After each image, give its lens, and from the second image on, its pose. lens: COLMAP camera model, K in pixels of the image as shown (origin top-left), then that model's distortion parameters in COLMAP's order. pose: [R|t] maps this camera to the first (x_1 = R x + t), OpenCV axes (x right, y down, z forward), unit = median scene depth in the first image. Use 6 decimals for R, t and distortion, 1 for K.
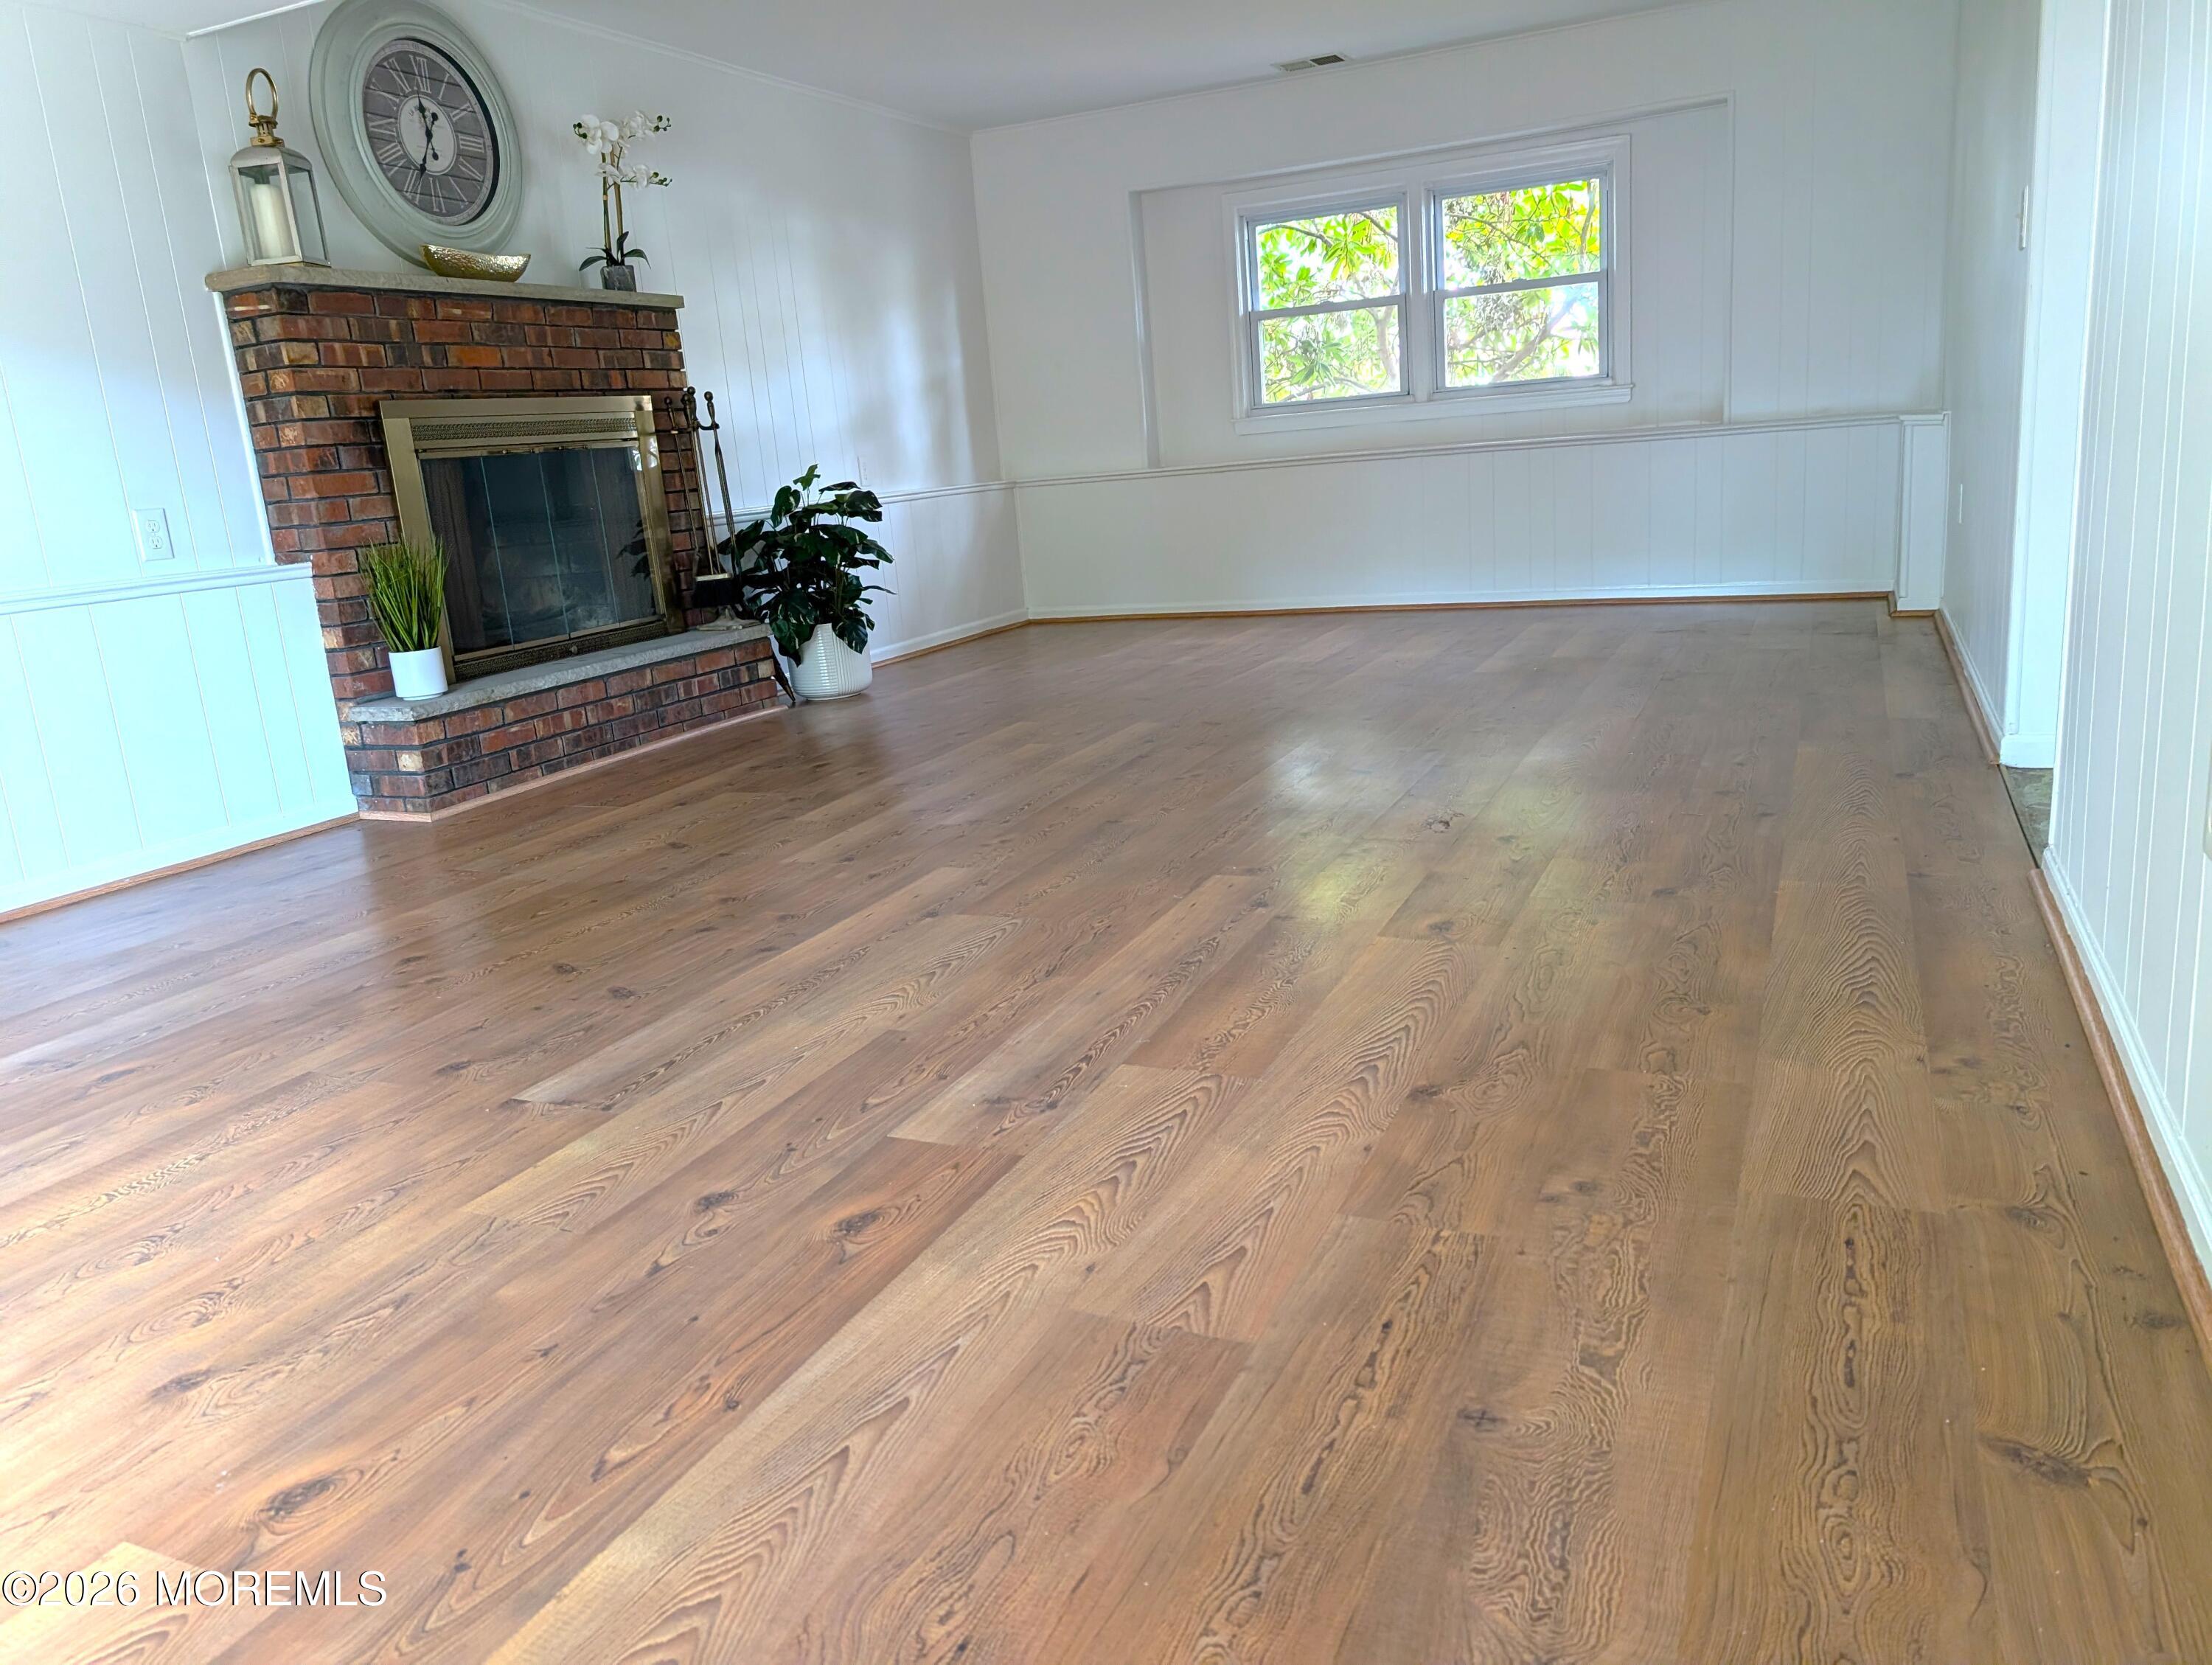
lens RADIAL K [[1556.7, 0, 1106.1], [0, 1556.7, 831.7], [0, 0, 1]] dist [-0.009894, -0.003223]
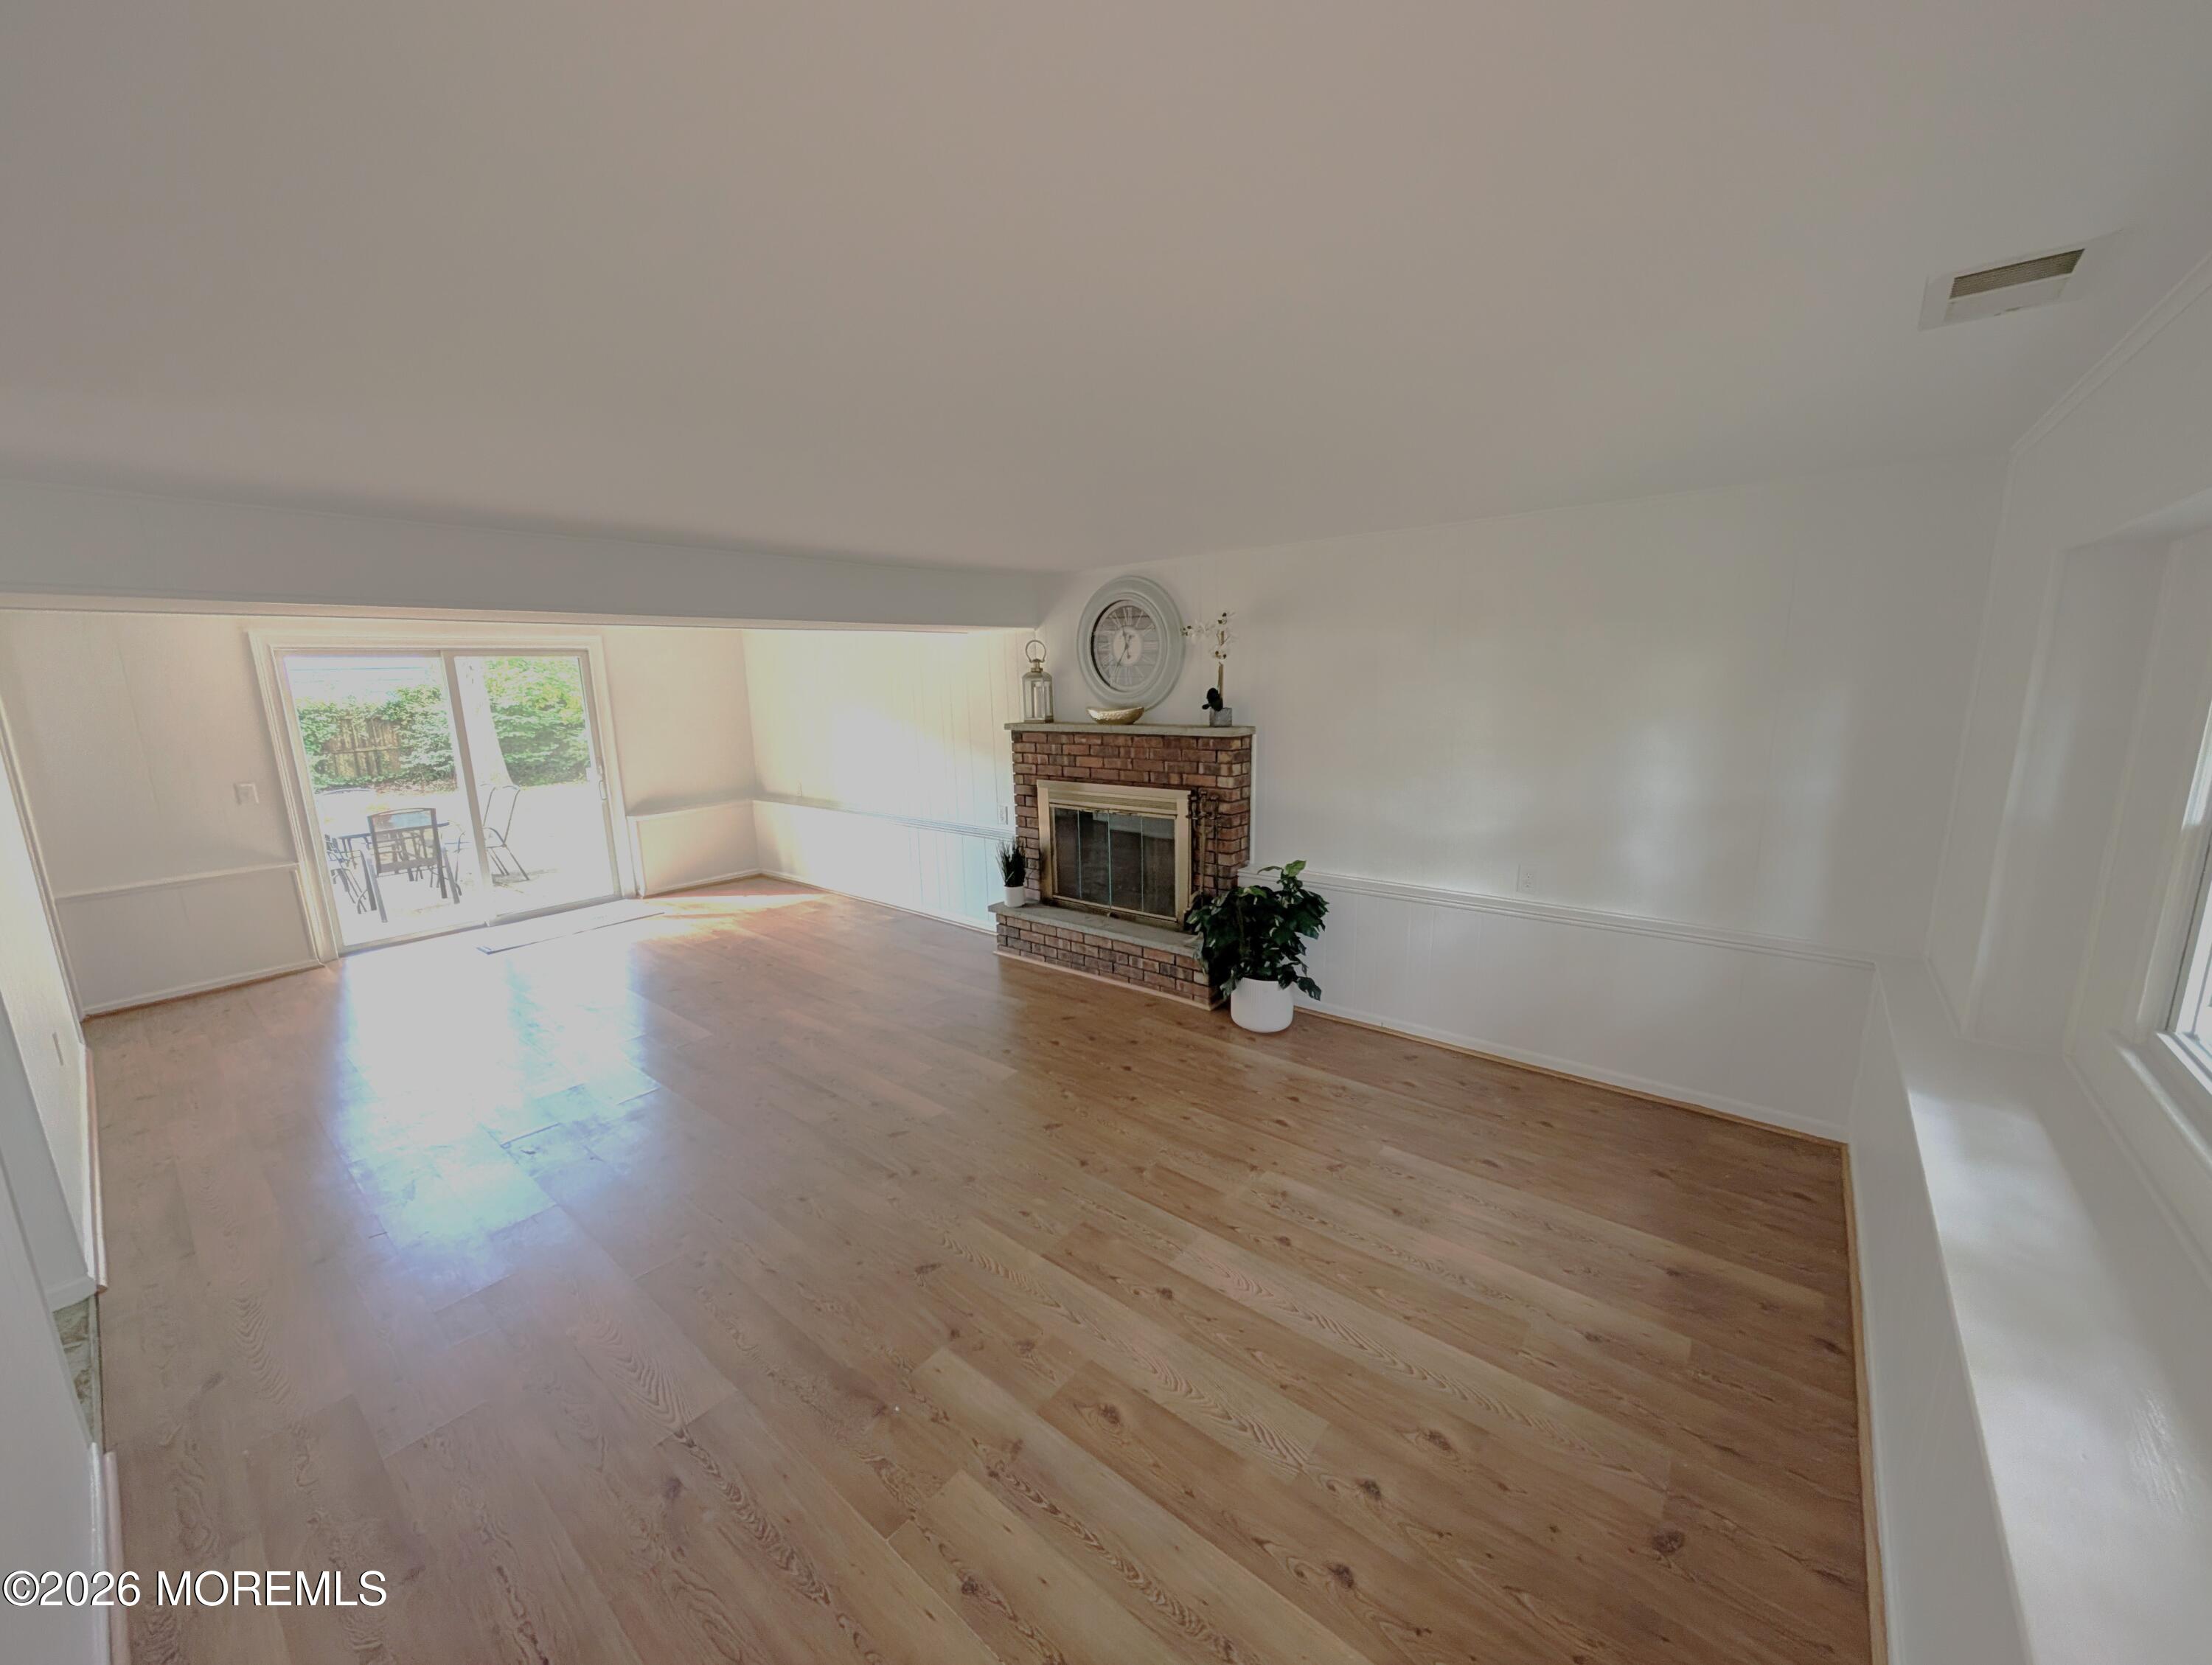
lens RADIAL K [[837.6, 0, 1106.3], [0, 837.6, 832.3], [0, 0, 1]] dist [0.000369, 0.000029]
pose [[-0.246654, 0.269262, -0.930946, 0.591520], [-0.187405, 0.929240, 0.318422, -0.547883], [0.950811, 0.253004, -0.178740, 1.190157]]
